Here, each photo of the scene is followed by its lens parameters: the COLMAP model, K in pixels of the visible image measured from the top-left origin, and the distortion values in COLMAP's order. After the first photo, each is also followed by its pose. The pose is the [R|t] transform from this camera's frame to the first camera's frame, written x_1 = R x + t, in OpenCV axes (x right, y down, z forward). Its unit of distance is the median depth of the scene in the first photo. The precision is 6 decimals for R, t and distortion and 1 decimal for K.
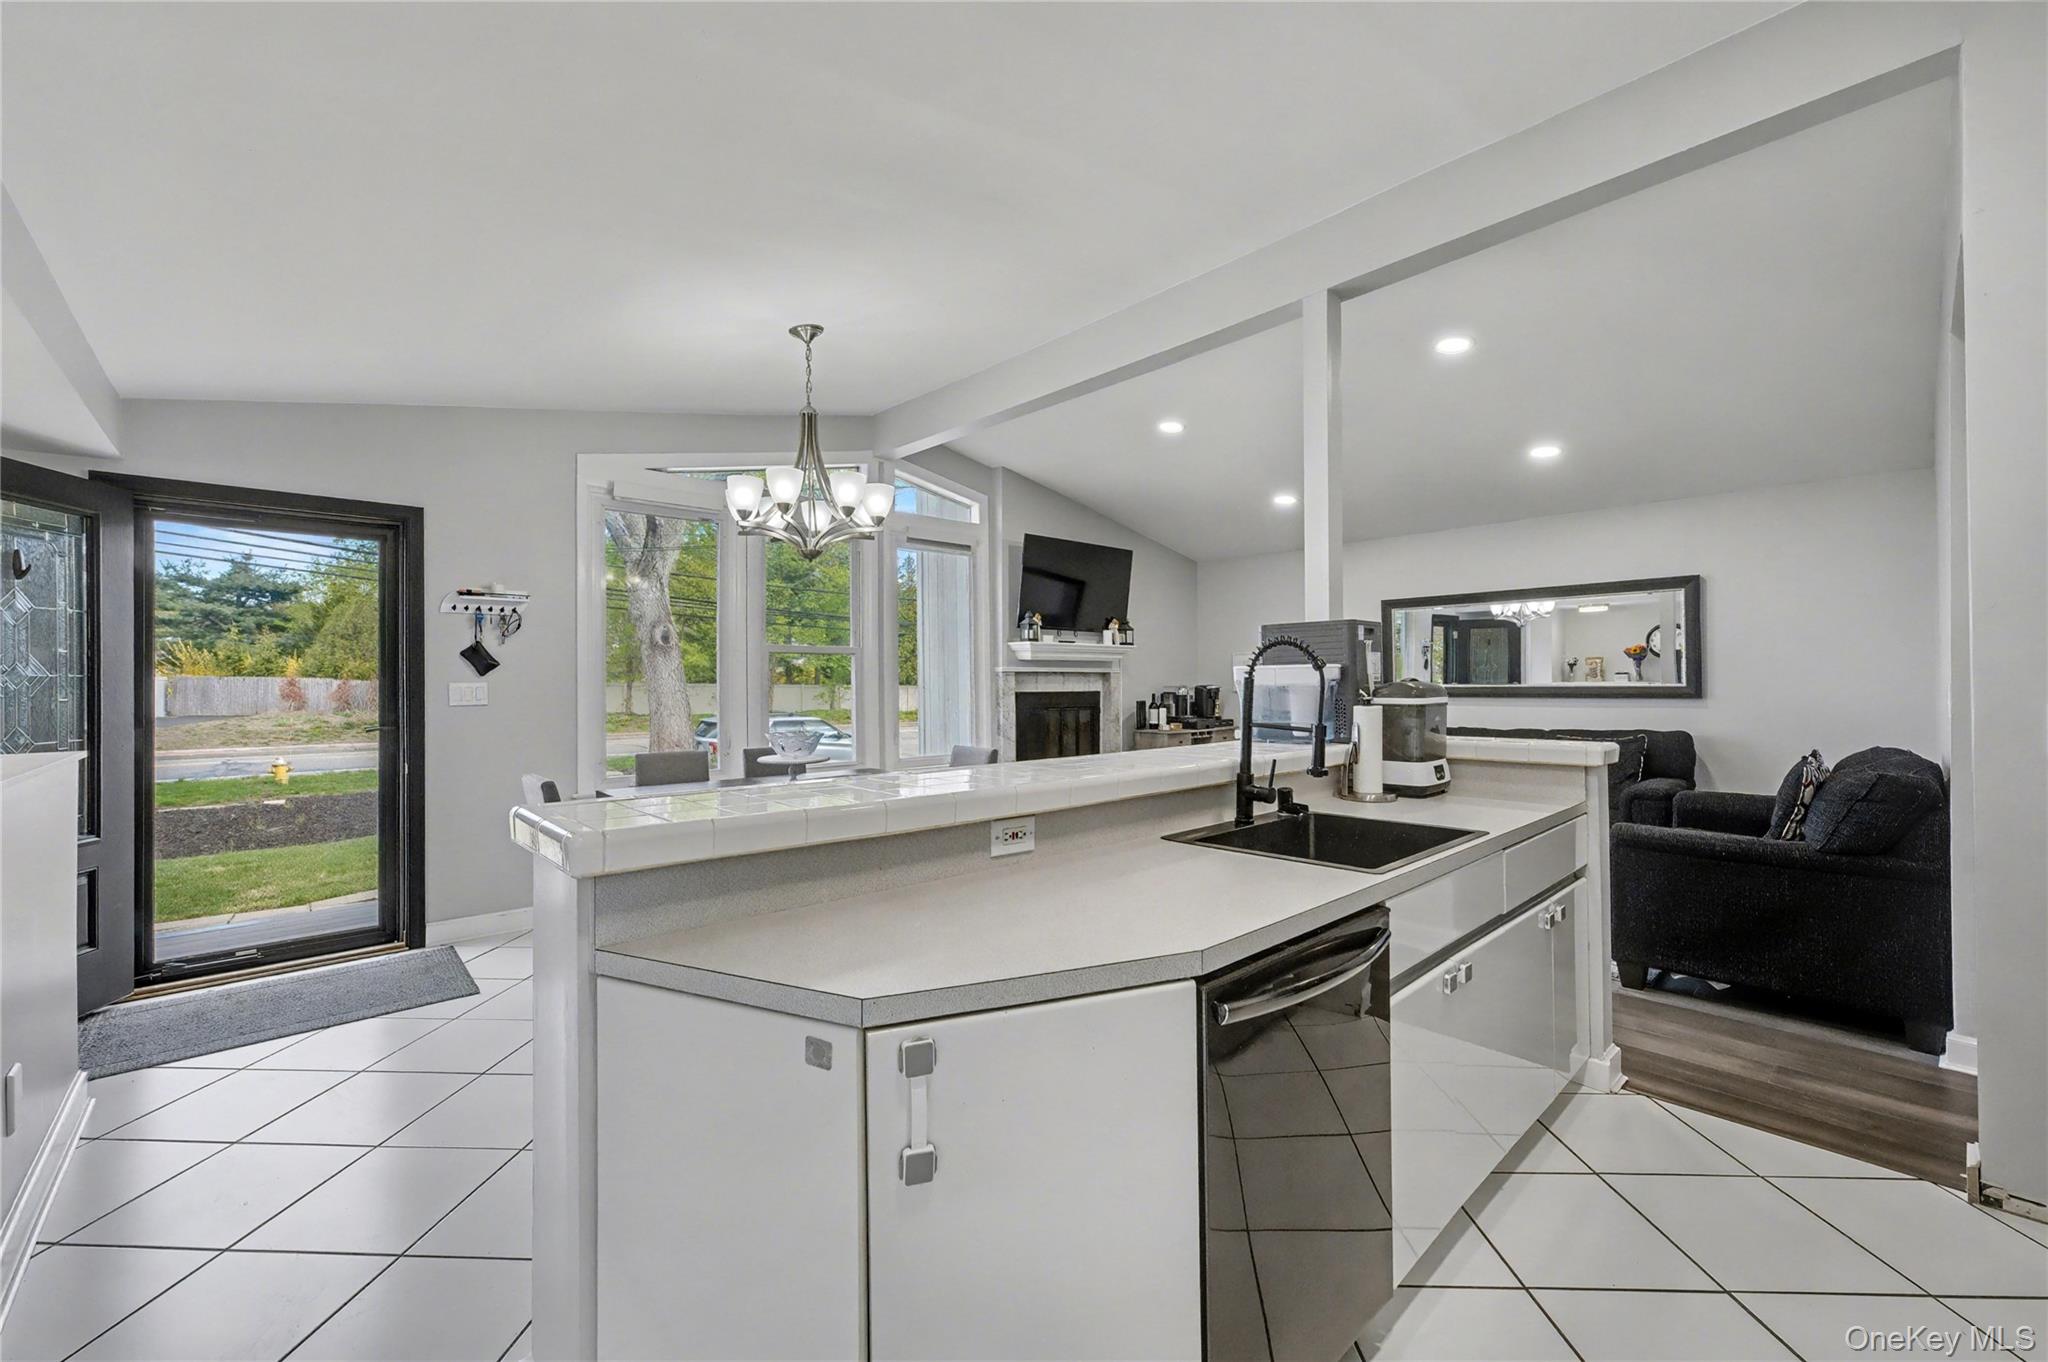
lens RADIAL K [[819.2, 0, 1027.0], [0, 819.2, 670.9], [0, 0, 1]] dist [-0.026748, 0.013244]
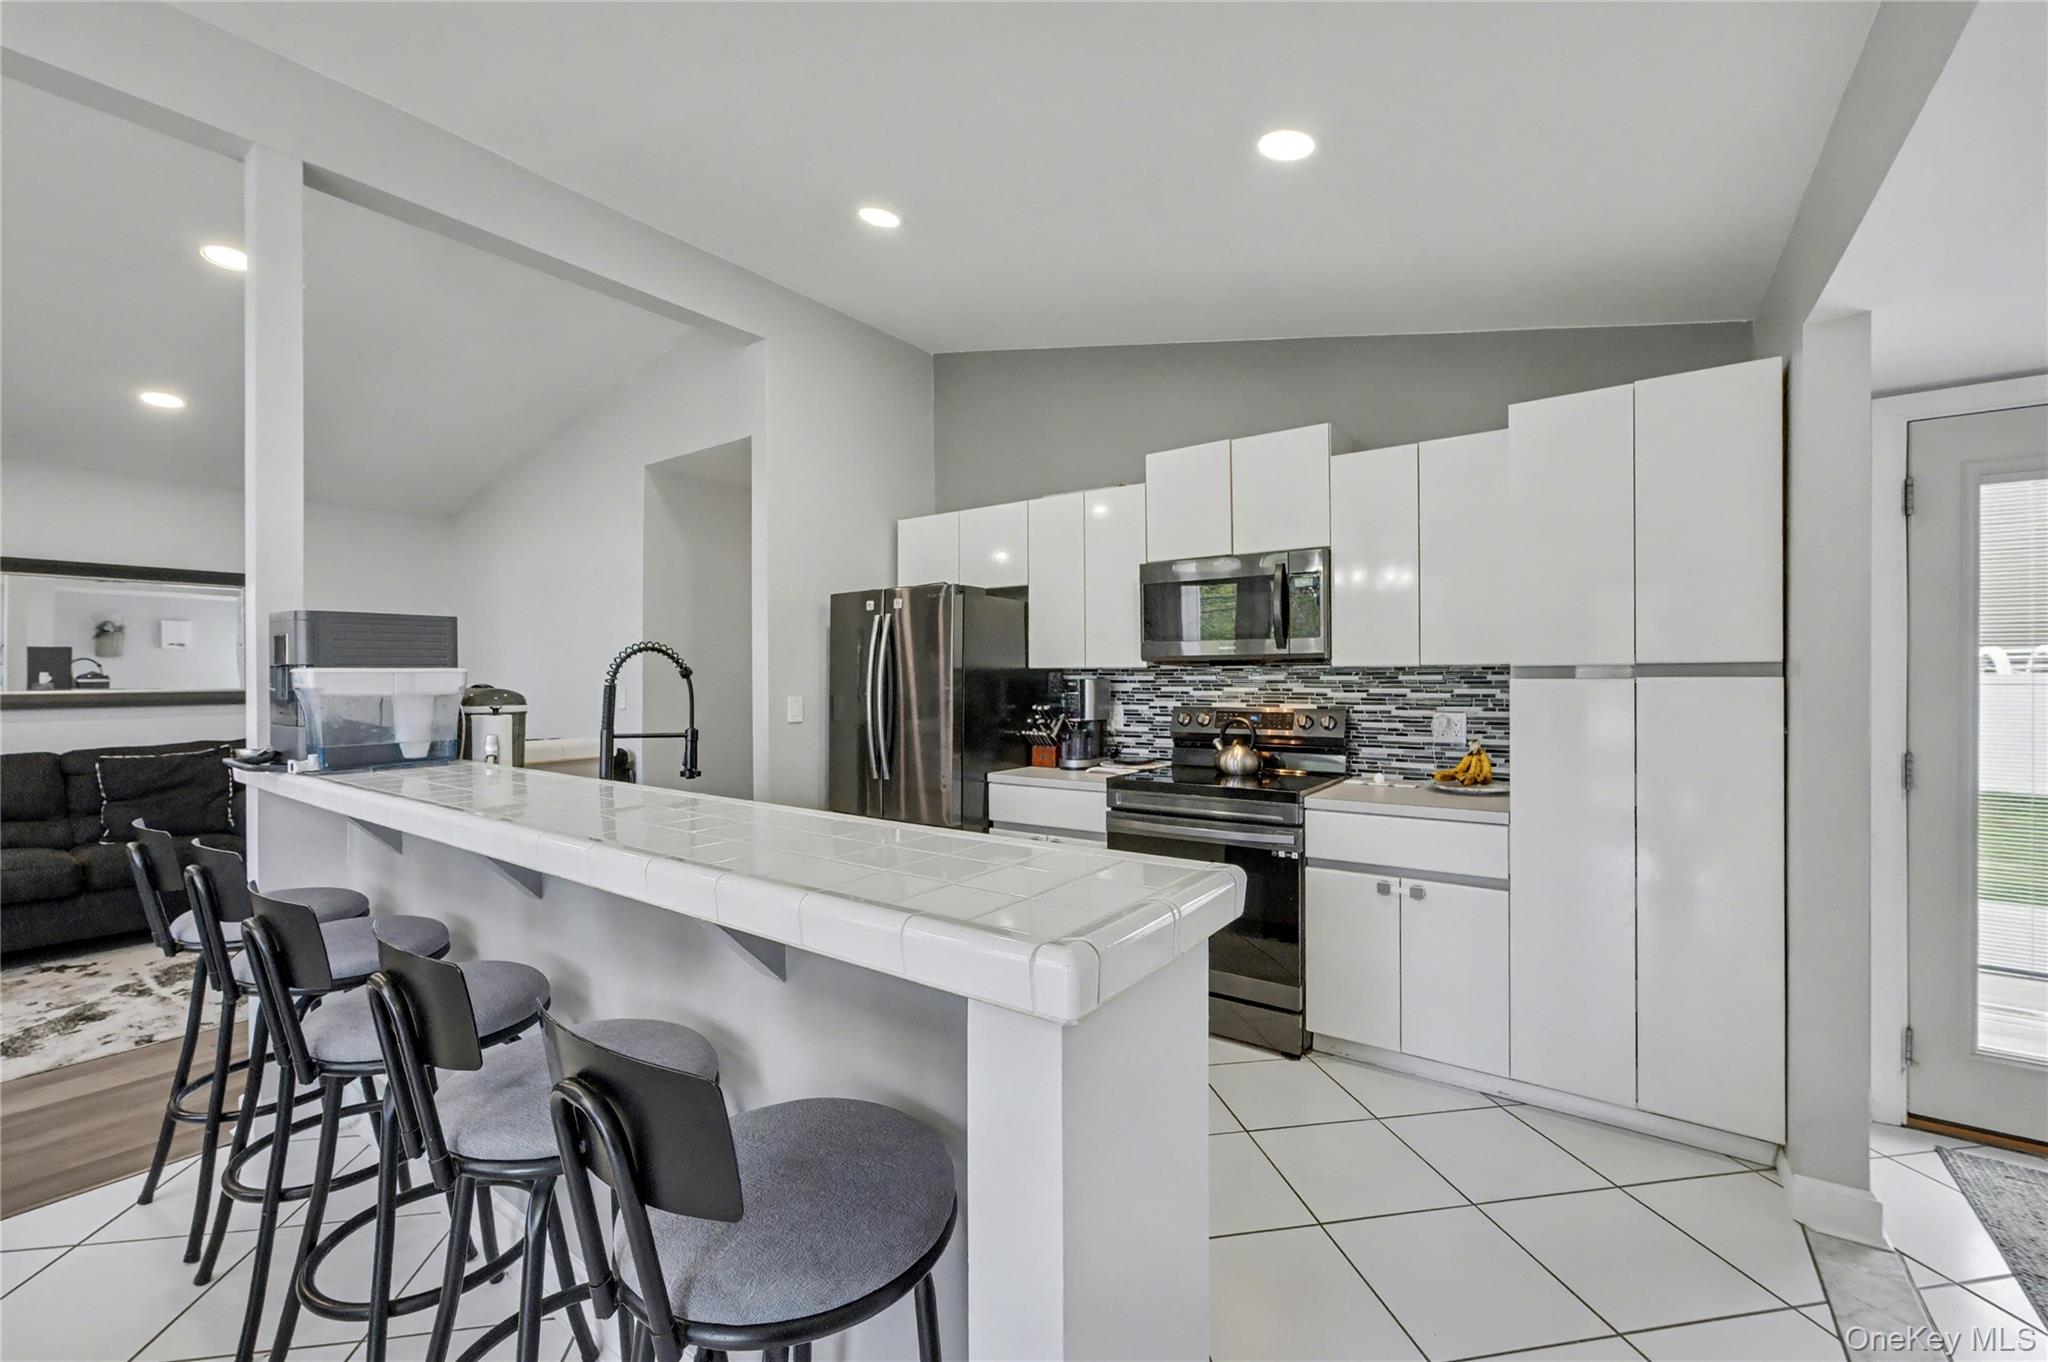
lens RADIAL K [[819.2, 0, 1027.0], [0, 819.2, 670.9], [0, 0, 1]] dist [-0.026748, 0.013244]
pose [[-0.207025, 0.012011, 0.978262, -0.379395], [-0.009641, 0.999851, -0.014316, 0.000741], [-0.978288, -0.012396, -0.206878, 0.400973]]
